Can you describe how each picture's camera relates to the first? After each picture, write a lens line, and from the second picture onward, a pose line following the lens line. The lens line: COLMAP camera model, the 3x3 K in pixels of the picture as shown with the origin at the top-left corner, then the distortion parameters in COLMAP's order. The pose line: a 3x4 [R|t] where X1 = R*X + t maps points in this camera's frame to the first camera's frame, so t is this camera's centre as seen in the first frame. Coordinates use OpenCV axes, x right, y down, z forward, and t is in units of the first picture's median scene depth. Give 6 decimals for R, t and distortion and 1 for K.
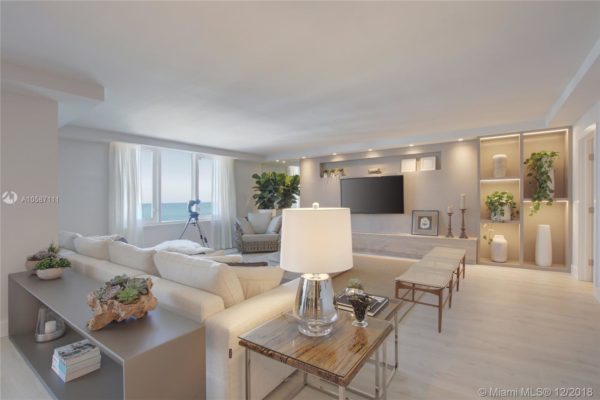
lens RADIAL K [[283.9, 0, 300.0], [0, 283.9, 200.0], [0, 0, 1]] dist [-0.000331, 0.000003]
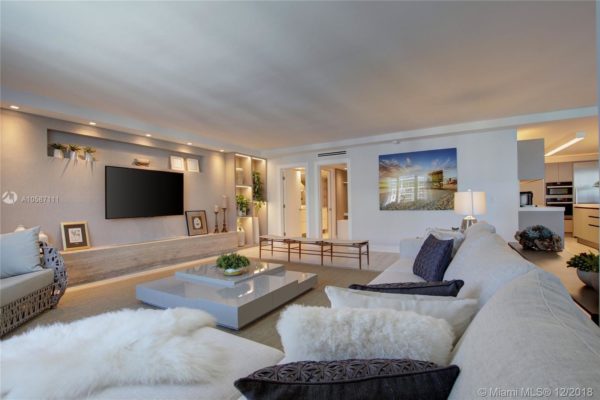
lens RADIAL K [[283.9, 0, 300.0], [0, 283.9, 200.0], [0, 0, 1]] dist [-0.000331, 0.000003]
pose [[-0.061103, 0.026263, 0.997786, -0.615832], [0.012479, 0.999596, -0.025546, 0.029779], [-0.998053, 0.010891, -0.061406, 0.711383]]
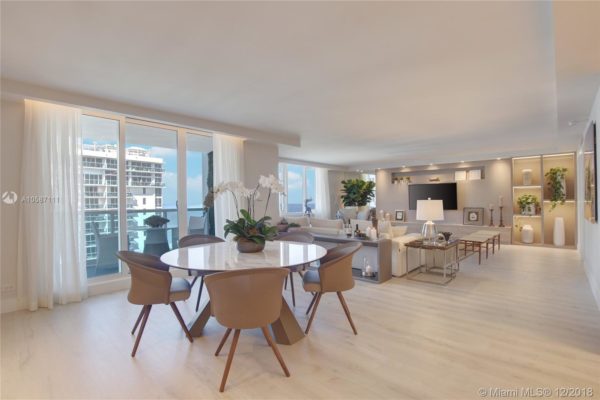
lens RADIAL K [[287.0, 0, 307.0], [0, 287.0, 191.8], [0, 0, 1]] dist [-0.000061, -0.000091]
pose [[0.994020, 0.009435, -0.108788, -0.233268], [-0.013527, 0.999226, -0.036937, 0.022044], [0.108355, 0.038188, 0.993378, -0.526589]]
